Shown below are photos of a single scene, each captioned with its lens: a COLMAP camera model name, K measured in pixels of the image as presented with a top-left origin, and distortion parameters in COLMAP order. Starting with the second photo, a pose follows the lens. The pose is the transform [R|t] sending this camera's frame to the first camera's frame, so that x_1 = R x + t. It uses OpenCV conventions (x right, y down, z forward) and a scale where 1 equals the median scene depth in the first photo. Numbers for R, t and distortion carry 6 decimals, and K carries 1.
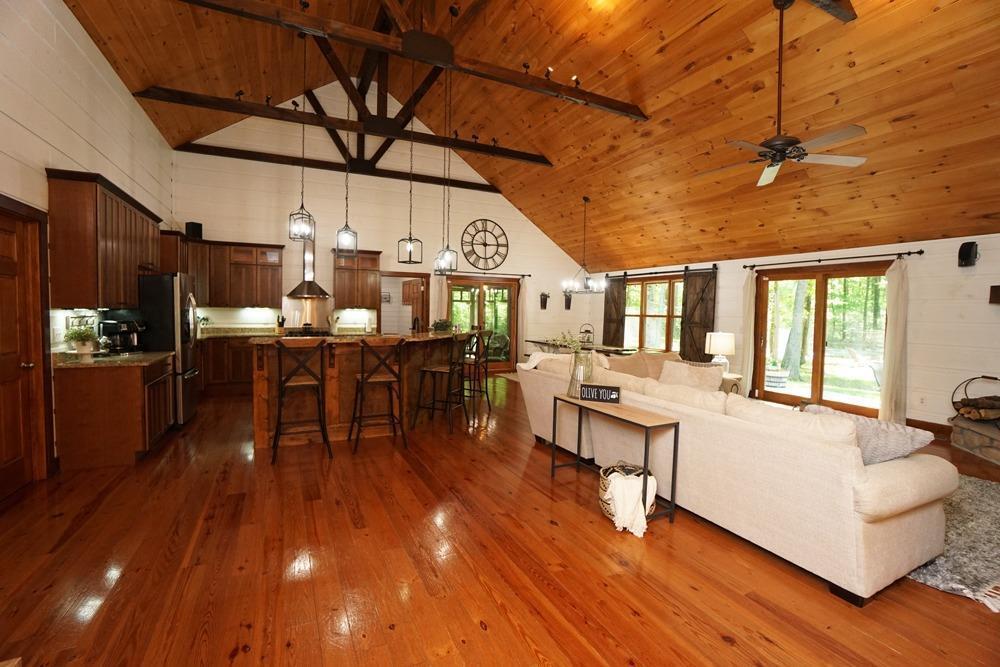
lens RADIAL K [[439.6, 0, 493.8], [0, 439.6, 325.1], [0, 0, 1]] dist [-0.062401, 0.023447]
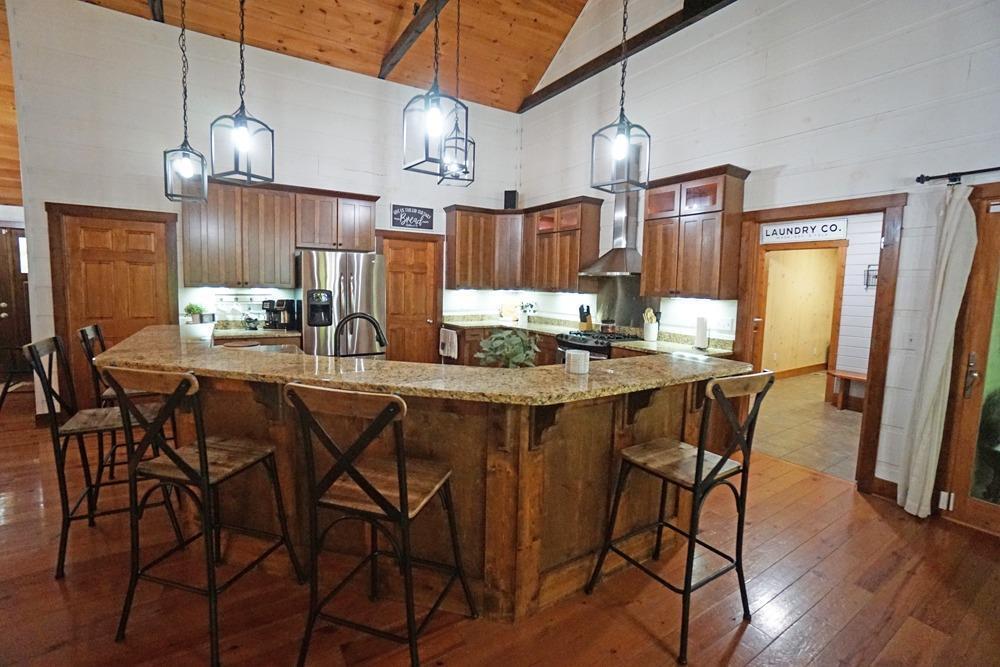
lens RADIAL K [[439.6, 0, 493.8], [0, 439.6, 325.1], [0, 0, 1]] dist [-0.062401, 0.023447]
pose [[0.121855, 0.076924, -0.989563, 0.130990], [-0.055257, 0.995972, 0.070618, -0.025748], [0.991009, 0.046075, 0.125615, 0.657190]]
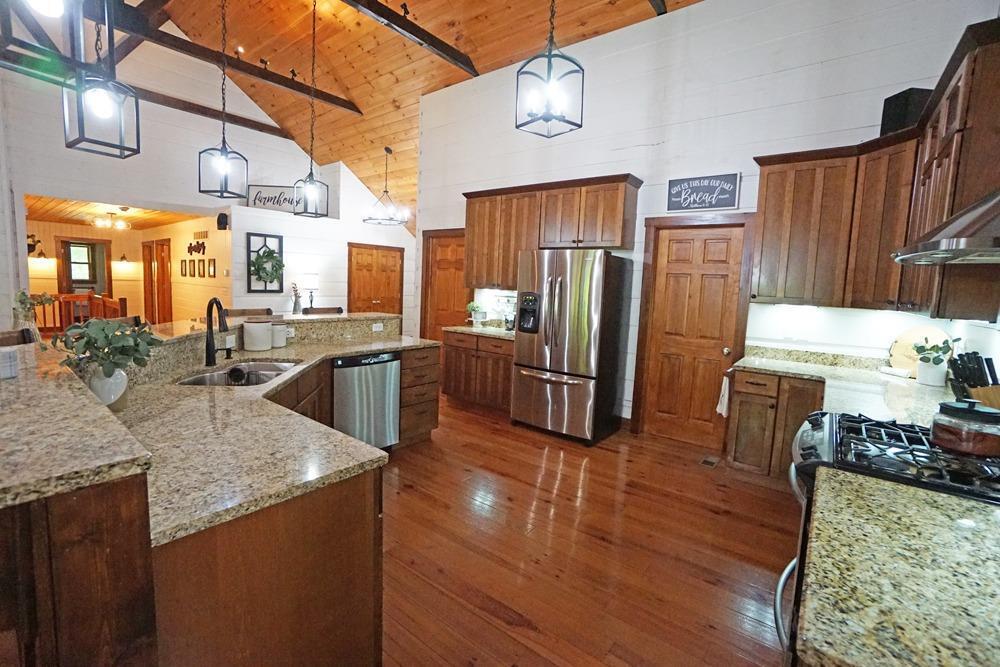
lens RADIAL K [[439.6, 0, 493.8], [0, 439.6, 325.1], [0, 0, 1]] dist [-0.062401, 0.023447]
pose [[-0.897791, -0.011140, -0.440281, -0.148432], [-0.071453, 0.990120, 0.120650, -0.038463], [0.434587, 0.139778, -0.889717, 0.910476]]
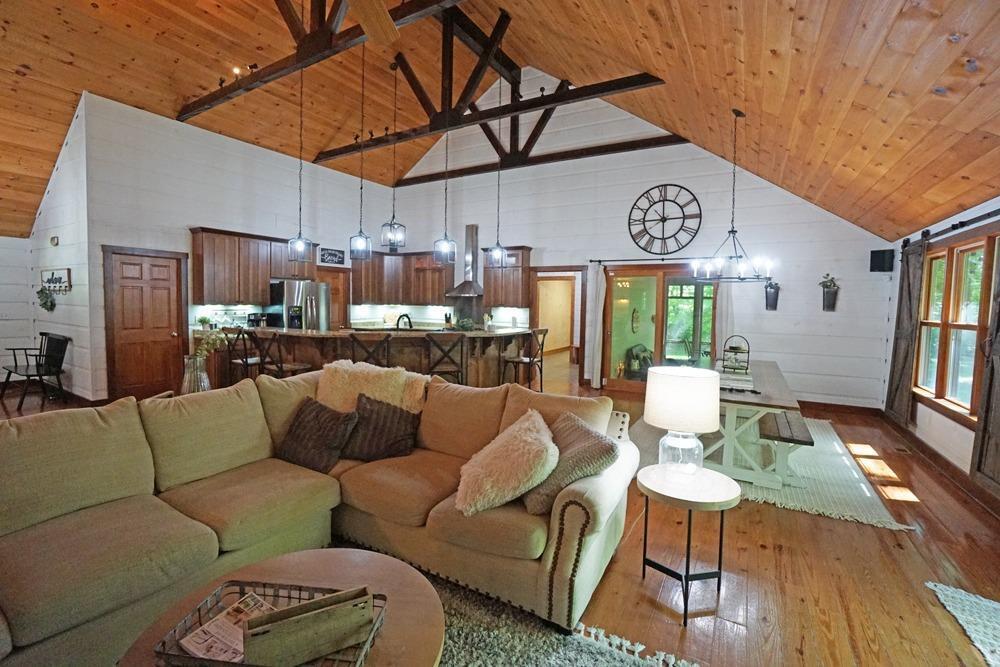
lens RADIAL K [[439.6, 0, 493.8], [0, 439.6, 325.1], [0, 0, 1]] dist [-0.062401, 0.023447]
pose [[0.564029, 0.035111, -0.825008, 0.438241], [-0.035389, 0.999206, 0.018331, -0.012846], [0.824996, 0.018857, 0.564823, 0.382470]]
